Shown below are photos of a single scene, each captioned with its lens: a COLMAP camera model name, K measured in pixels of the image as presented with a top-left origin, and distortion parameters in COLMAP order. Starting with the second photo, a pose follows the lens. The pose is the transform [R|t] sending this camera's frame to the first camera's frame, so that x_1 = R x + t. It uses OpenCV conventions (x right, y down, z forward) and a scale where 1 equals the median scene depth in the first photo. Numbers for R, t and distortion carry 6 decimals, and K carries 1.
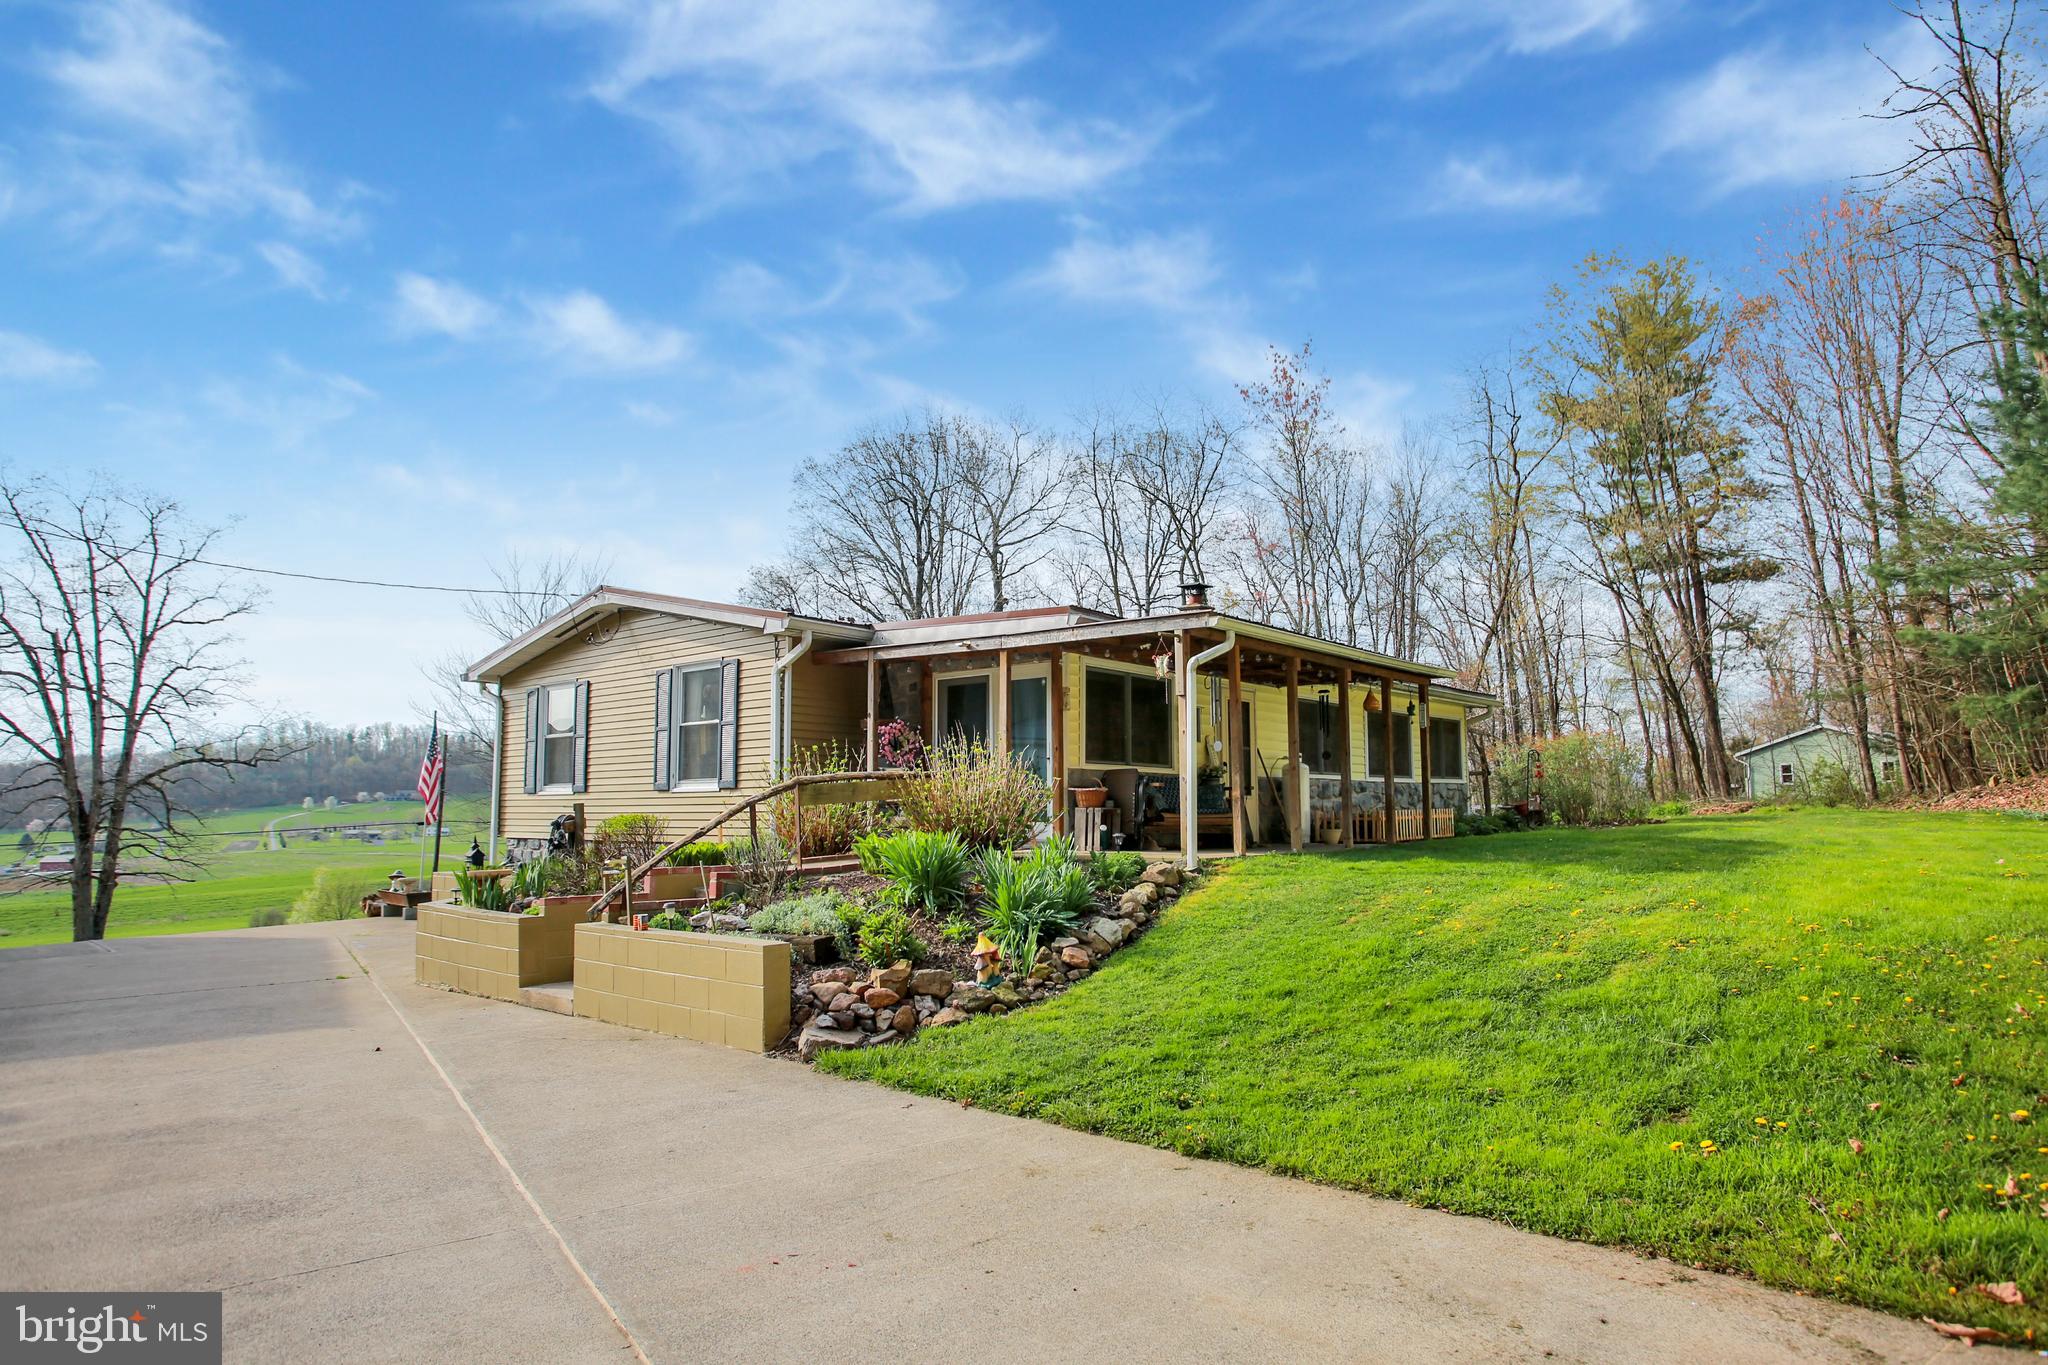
lens RADIAL K [[1263.6, 0, 923.6], [0, 1263.6, 698.7], [0, 0, 1]] dist [-0.047431, 0.027084]
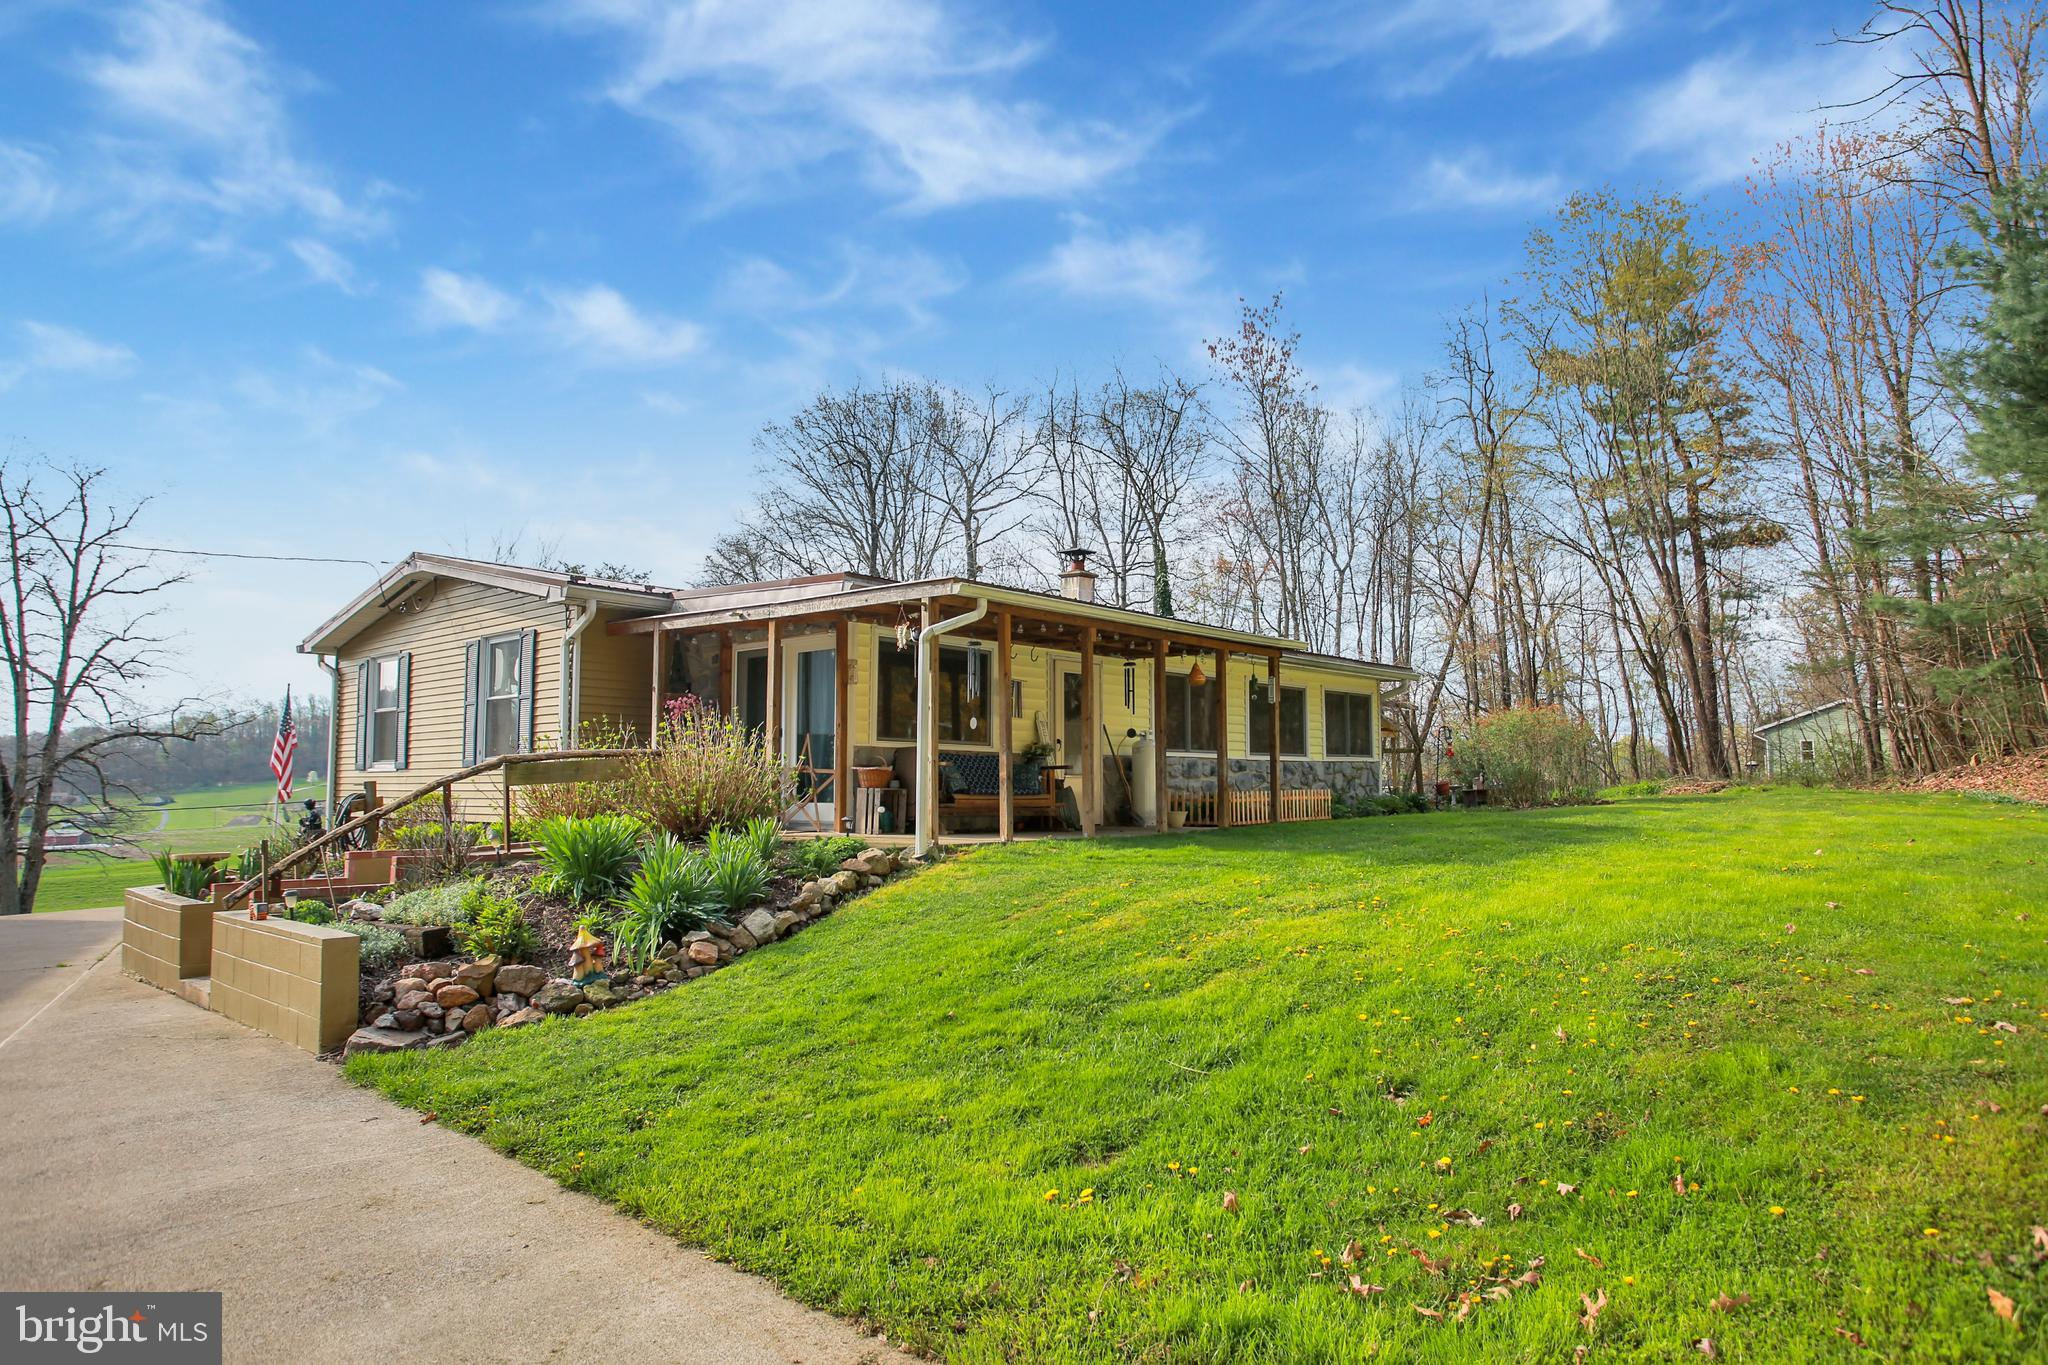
lens RADIAL K [[1263.6, 0, 1108.9], [0, 1263.6, 707.8], [0, 0, 1]] dist [-0.047431, 0.027084]
pose [[0.999883, 0.001282, -0.015245, 0.249293], [-0.000822, 0.999544, 0.030188, -0.001162], [0.015277, -0.030172, 0.999428, 0.053464]]
